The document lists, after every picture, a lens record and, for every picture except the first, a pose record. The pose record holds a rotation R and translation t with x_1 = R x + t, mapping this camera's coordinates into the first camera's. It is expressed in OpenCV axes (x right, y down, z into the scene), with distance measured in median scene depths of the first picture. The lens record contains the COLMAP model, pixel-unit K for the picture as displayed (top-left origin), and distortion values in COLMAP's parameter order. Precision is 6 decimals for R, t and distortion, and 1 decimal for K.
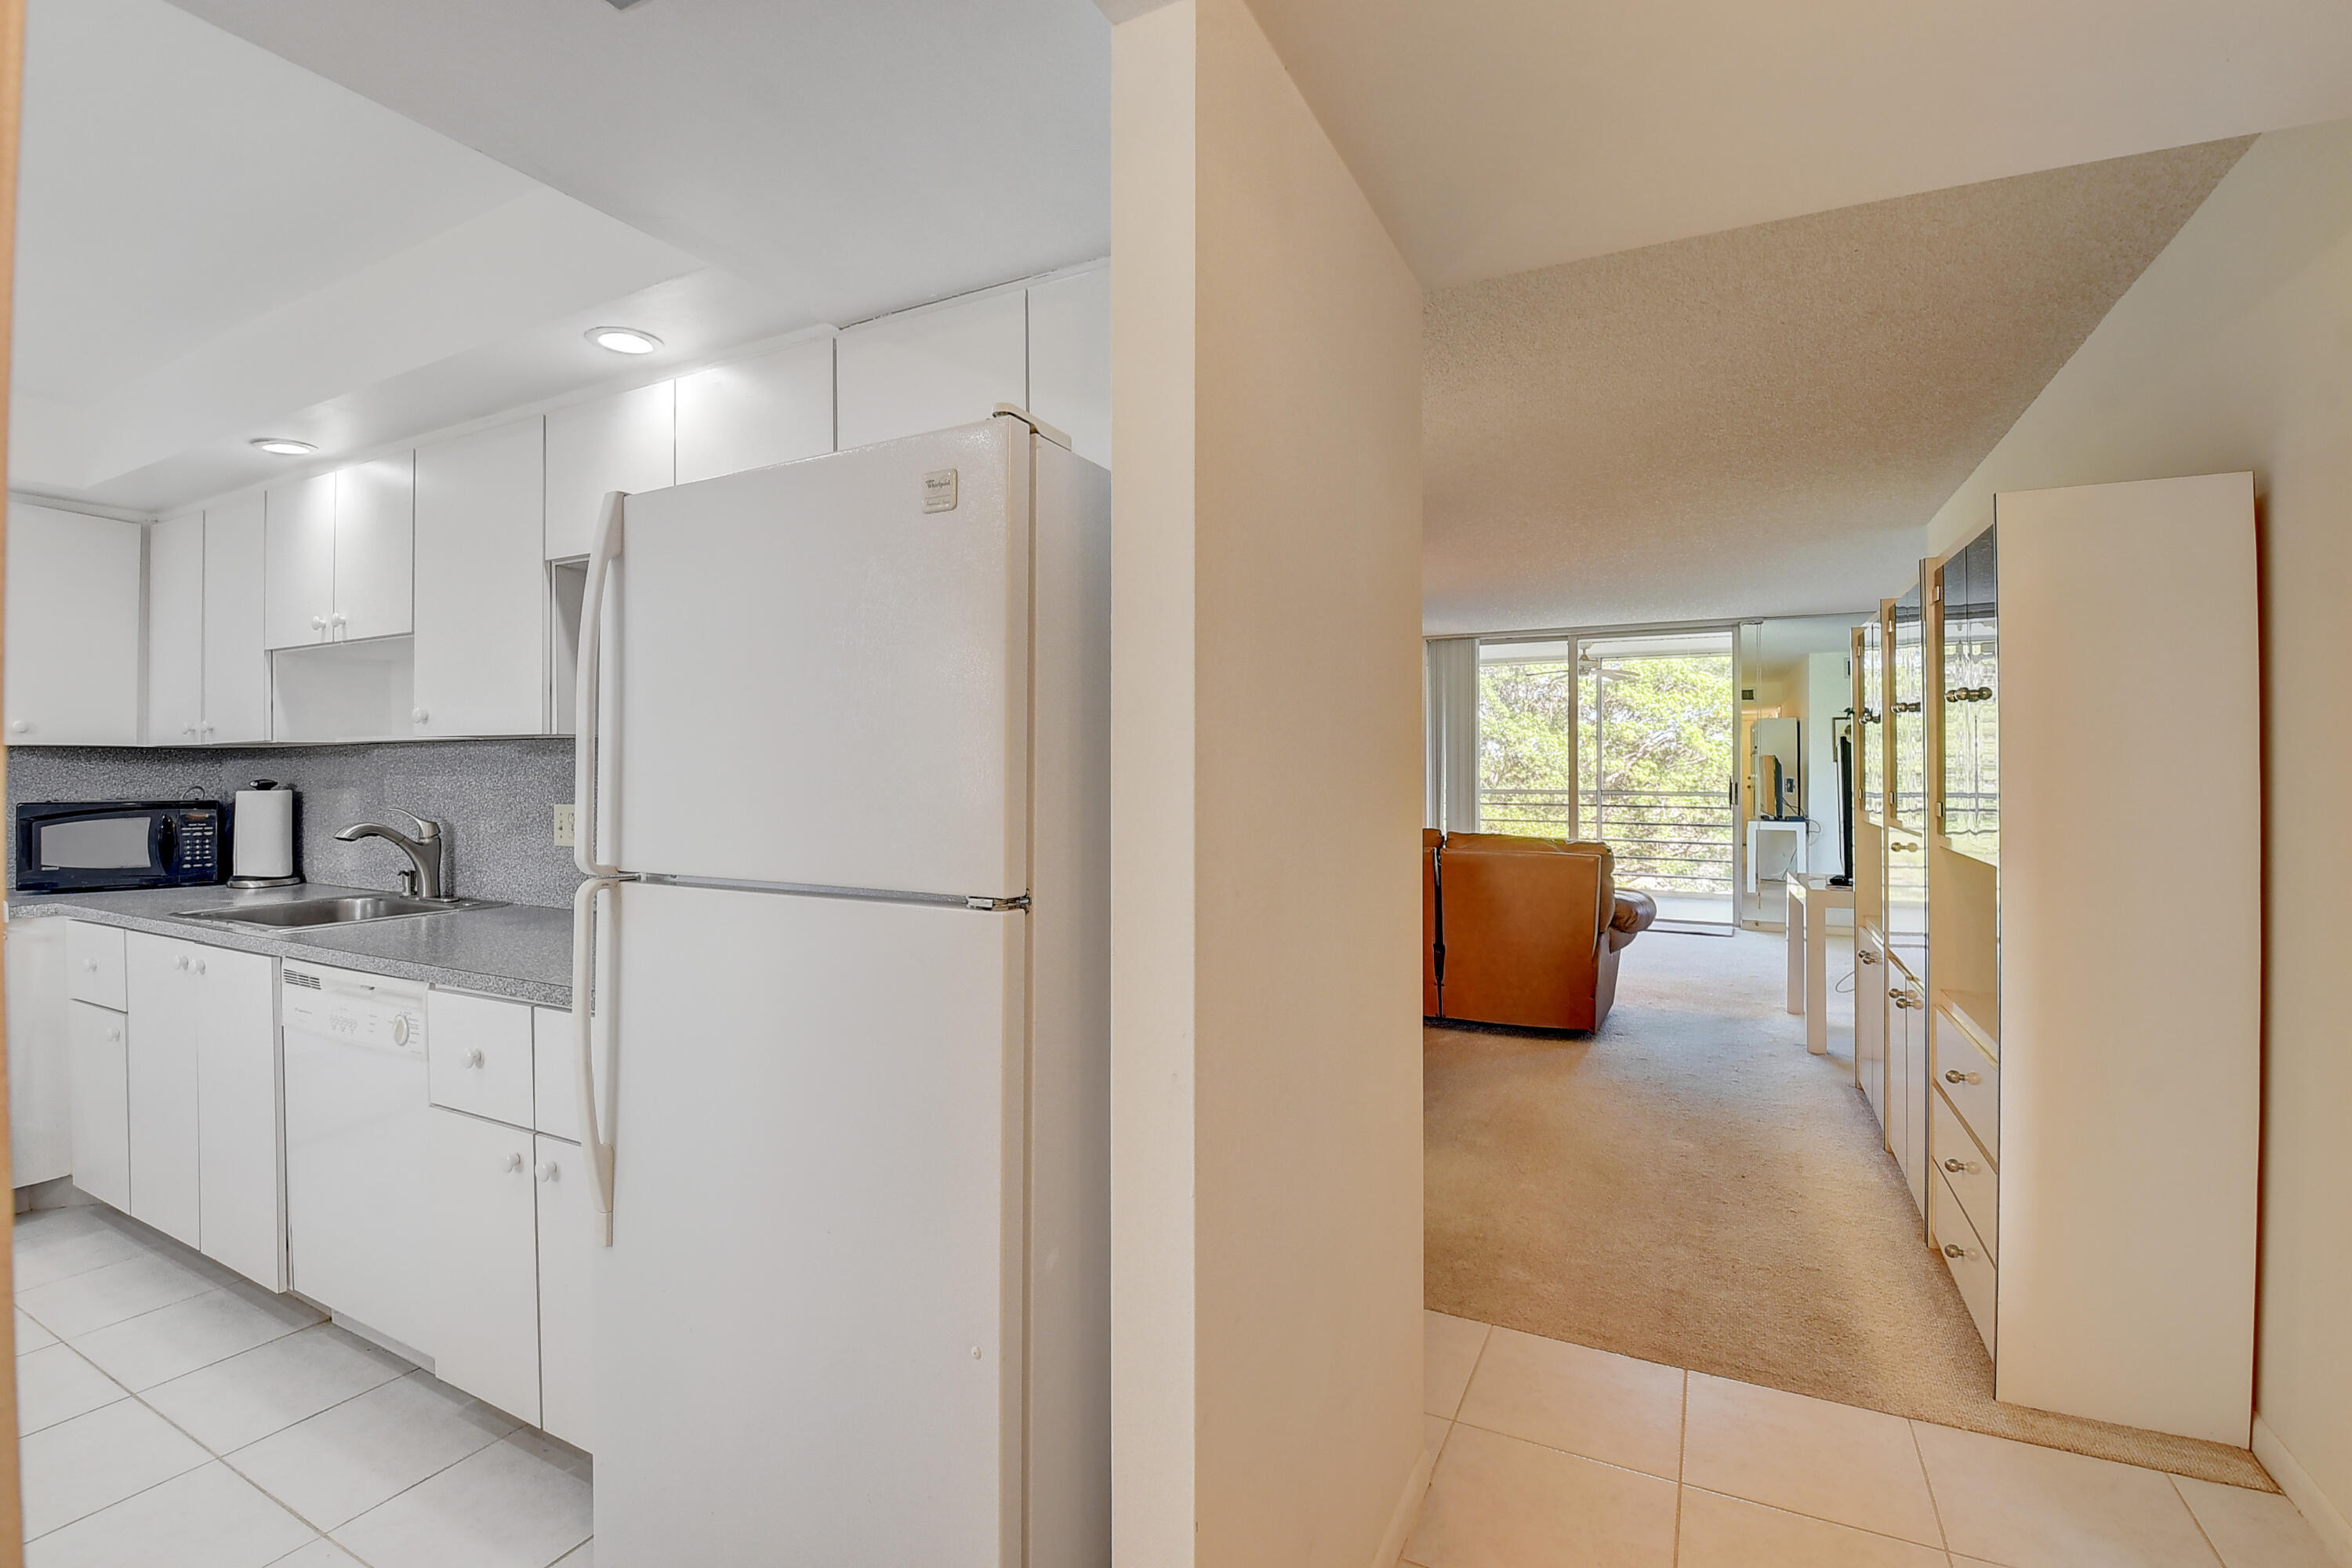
lens RADIAL K [[1043.1, 0, 1169.8], [0, 1043.1, 763.7], [0, 0, 1]] dist [0.008159, -0.017193]
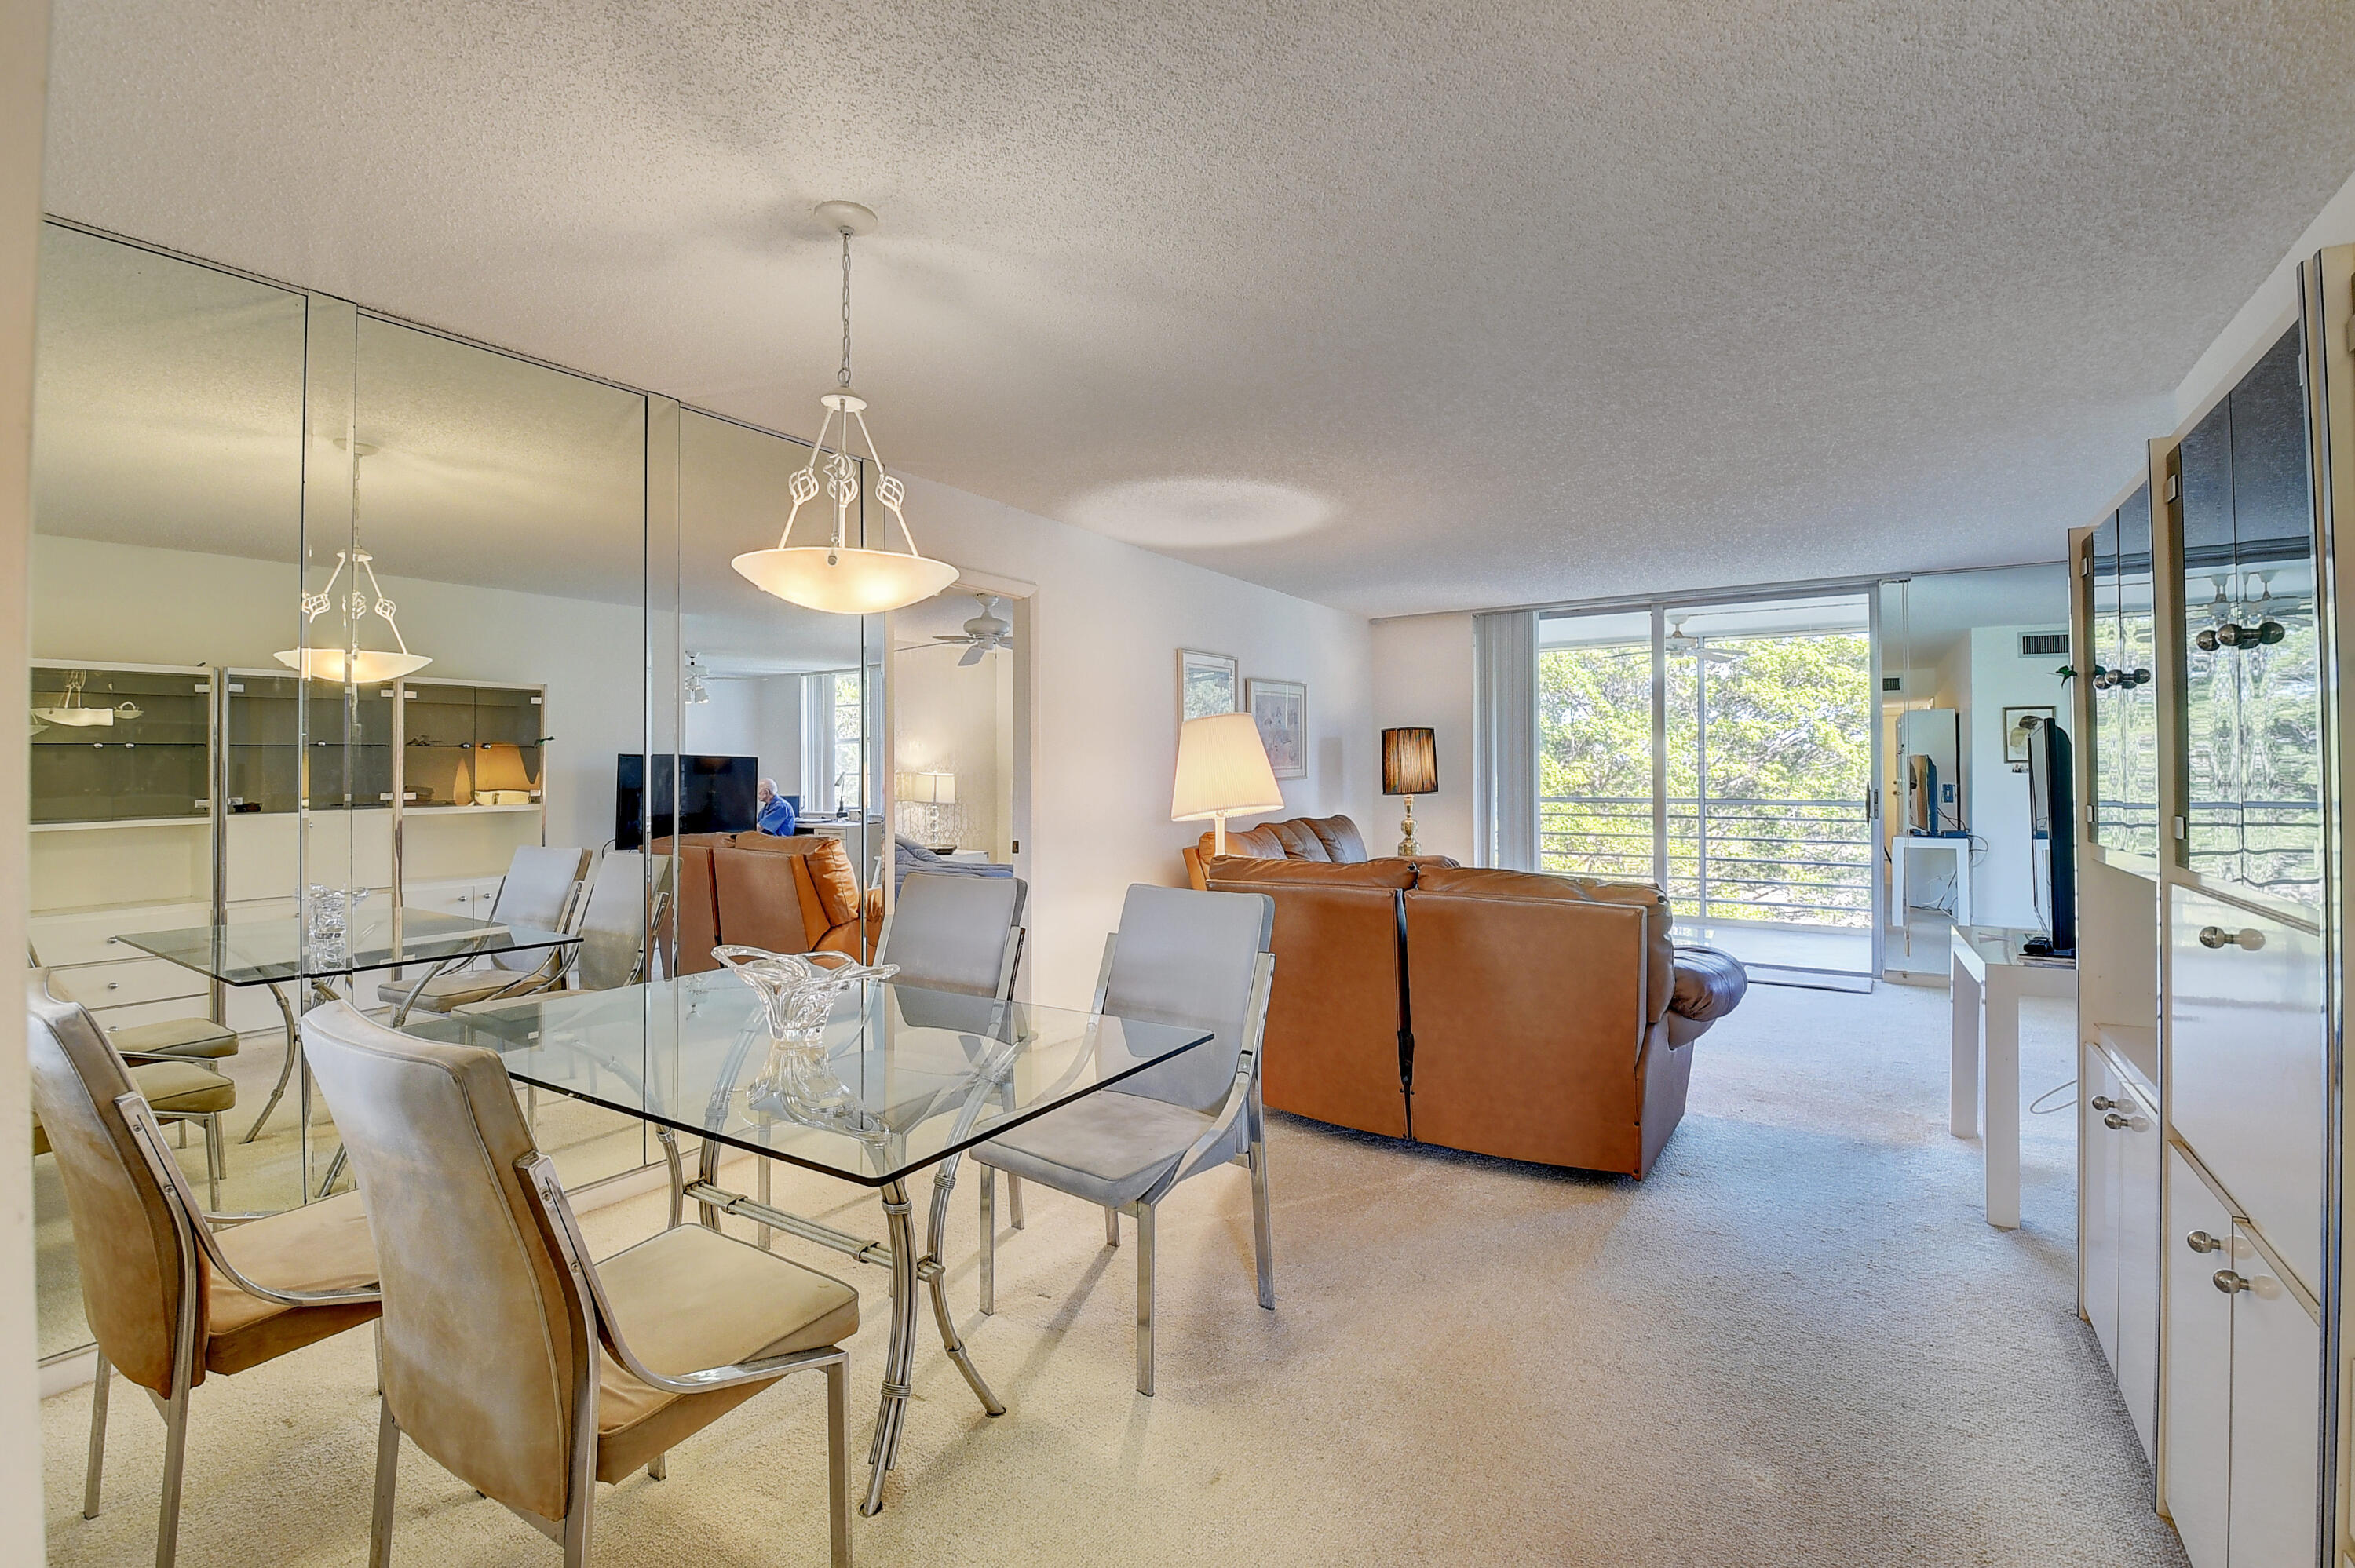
lens RADIAL K [[1050.1, 0, 1172.3], [0, 1050.1, 762.7], [0, 0, 1]] dist [0.002945, -0.015243]
pose [[0.995204, -0.002856, -0.097780, 0.098350], [0.002278, 0.999979, -0.006022, 0.001260], [0.097795, 0.005770, 0.995190, 0.173151]]
